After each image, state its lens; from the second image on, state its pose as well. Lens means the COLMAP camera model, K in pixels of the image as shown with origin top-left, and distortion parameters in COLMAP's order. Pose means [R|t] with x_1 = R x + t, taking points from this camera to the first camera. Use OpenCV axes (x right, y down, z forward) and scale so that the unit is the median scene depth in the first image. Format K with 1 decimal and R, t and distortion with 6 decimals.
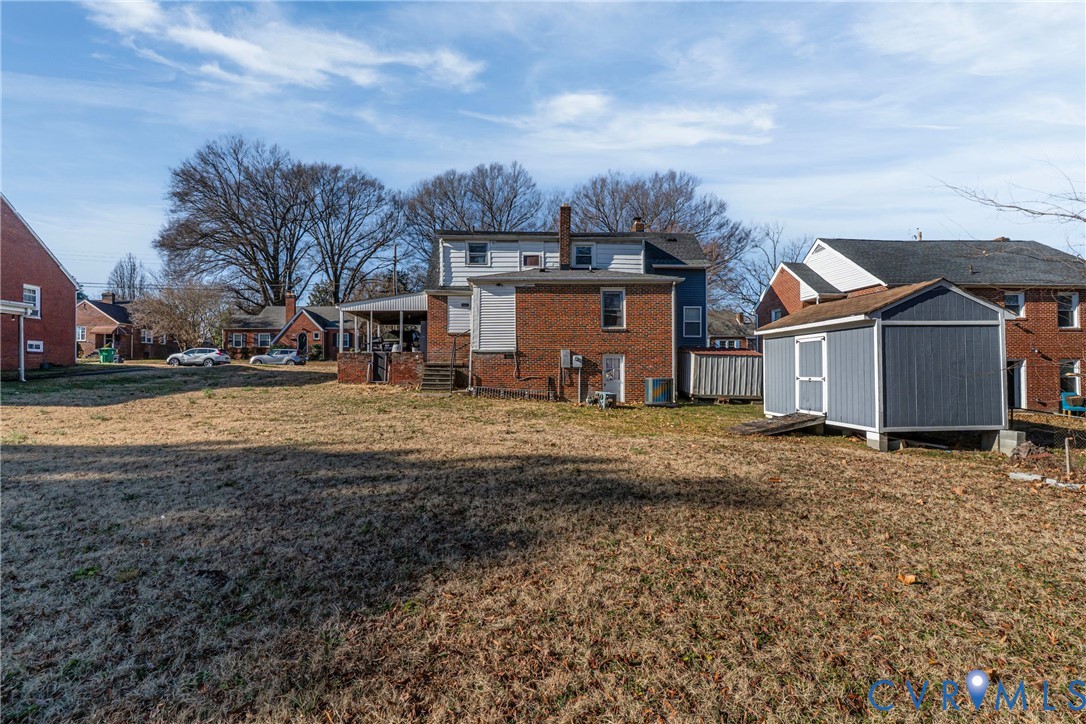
lens RADIAL K [[541.4, 0, 546.6], [0, 541.4, 359.8], [0, 0, 1]] dist [0.005057, 0.000361]
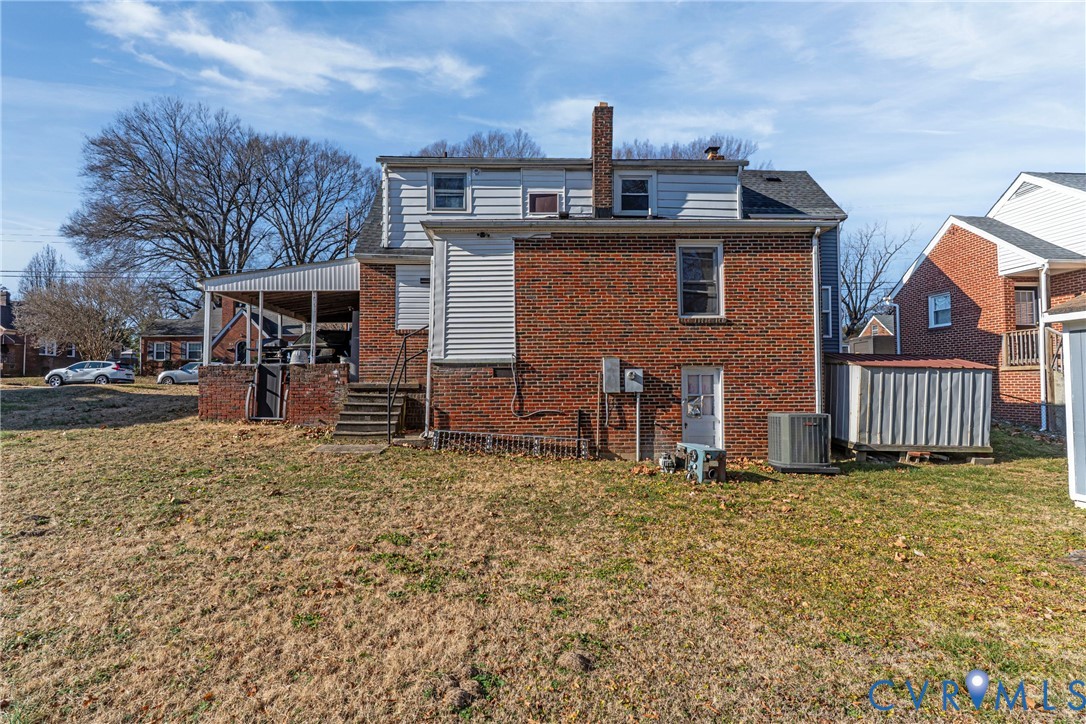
lens RADIAL K [[566.2, 0, 542.1], [0, 566.2, 367.6], [0, 0, 1]] dist [-0.004431, 0.000422]
pose [[0.999747, -0.003107, -0.022271, -0.017004], [0.002850, 0.999929, -0.011563, -0.003402], [0.022305, 0.011497, 0.999685, 0.411633]]
